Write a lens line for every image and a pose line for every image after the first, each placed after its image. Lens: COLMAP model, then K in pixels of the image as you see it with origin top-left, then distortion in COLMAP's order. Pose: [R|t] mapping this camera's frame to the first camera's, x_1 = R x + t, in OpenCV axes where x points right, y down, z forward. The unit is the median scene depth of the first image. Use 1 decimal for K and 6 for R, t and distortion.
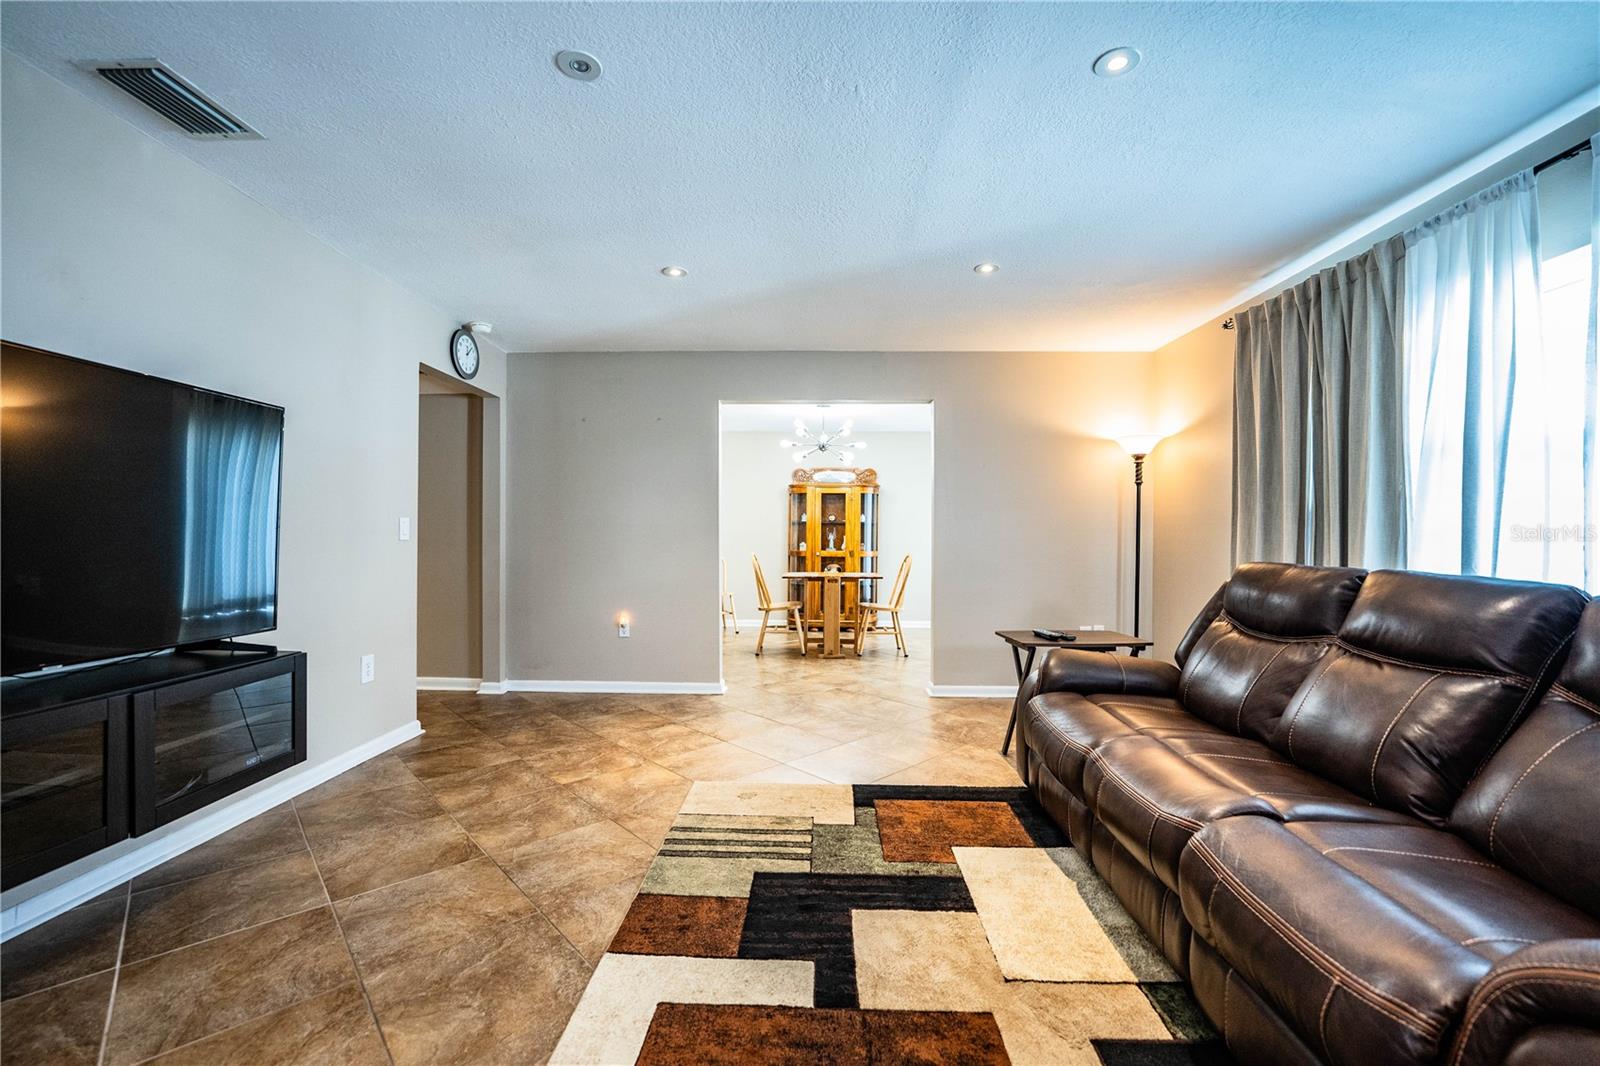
lens RADIAL K [[651.4, 0, 800.0], [0, 651.4, 538.1], [0, 0, 1]] dist [-0.020848, -0.000285]
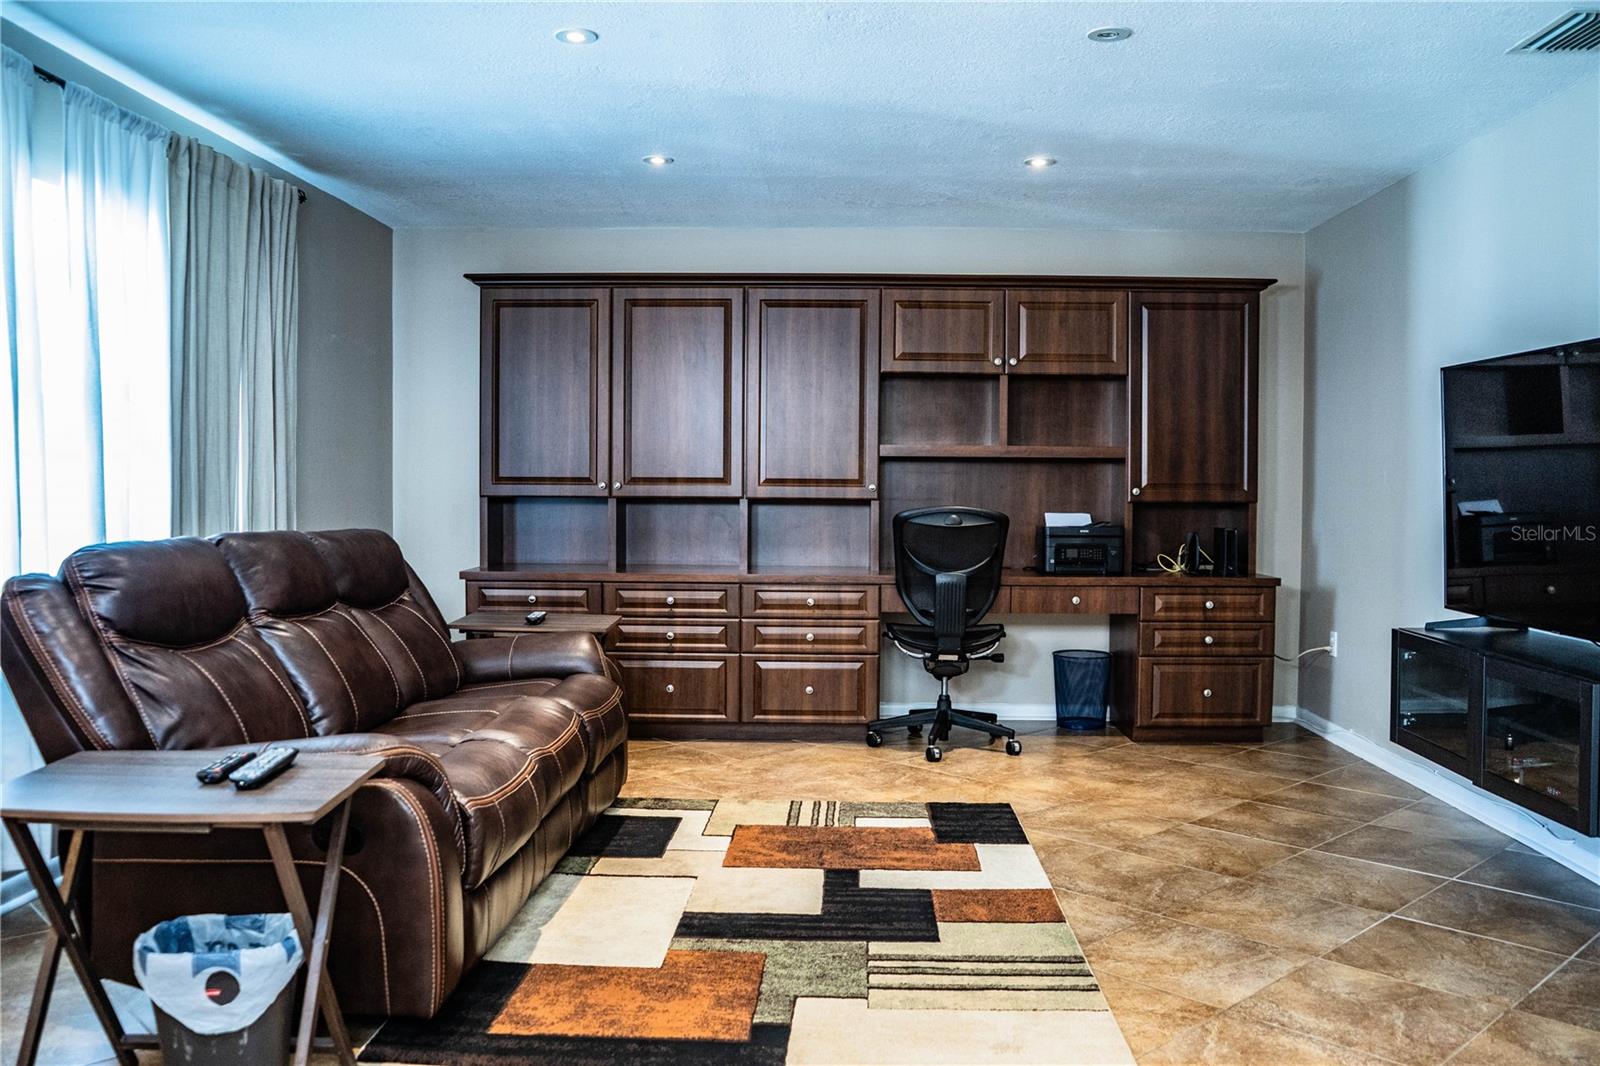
lens RADIAL K [[1299.4, 0, 800.0], [0, 1299.4, 533.0], [0, 0, 1]] dist [-0.117054, 0.080620]
pose [[-0.999871, -0.013499, 0.008756, 0.062059], [-0.013125, 0.999052, 0.041503, -0.022425], [-0.009308, 0.041382, -0.999100, 1.728827]]
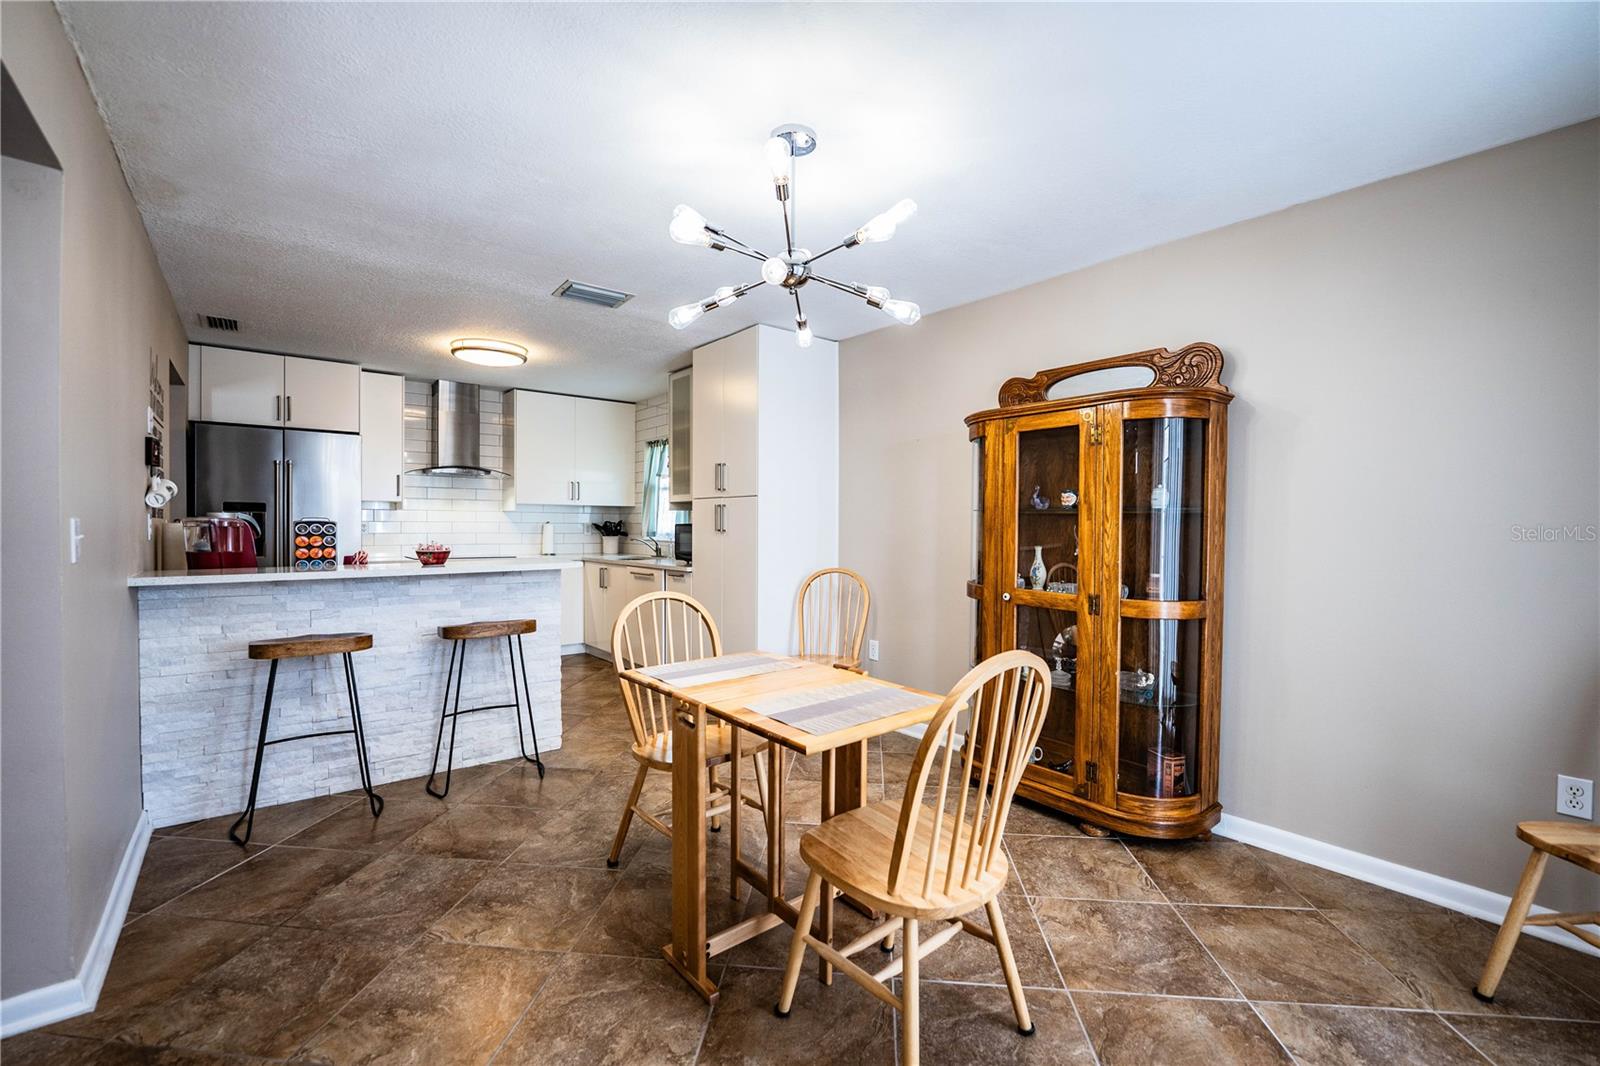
lens RADIAL K [[668.5, 0, 801.0], [0, 668.5, 537.5], [0, 0, 1]] dist [-0.022550, 0.000677]
pose [[0.654552, 0.013821, -0.755891, 0.588728], [-0.005851, 0.999896, 0.013216, -0.034446], [0.755994, -0.004228, 0.654564, 1.636723]]
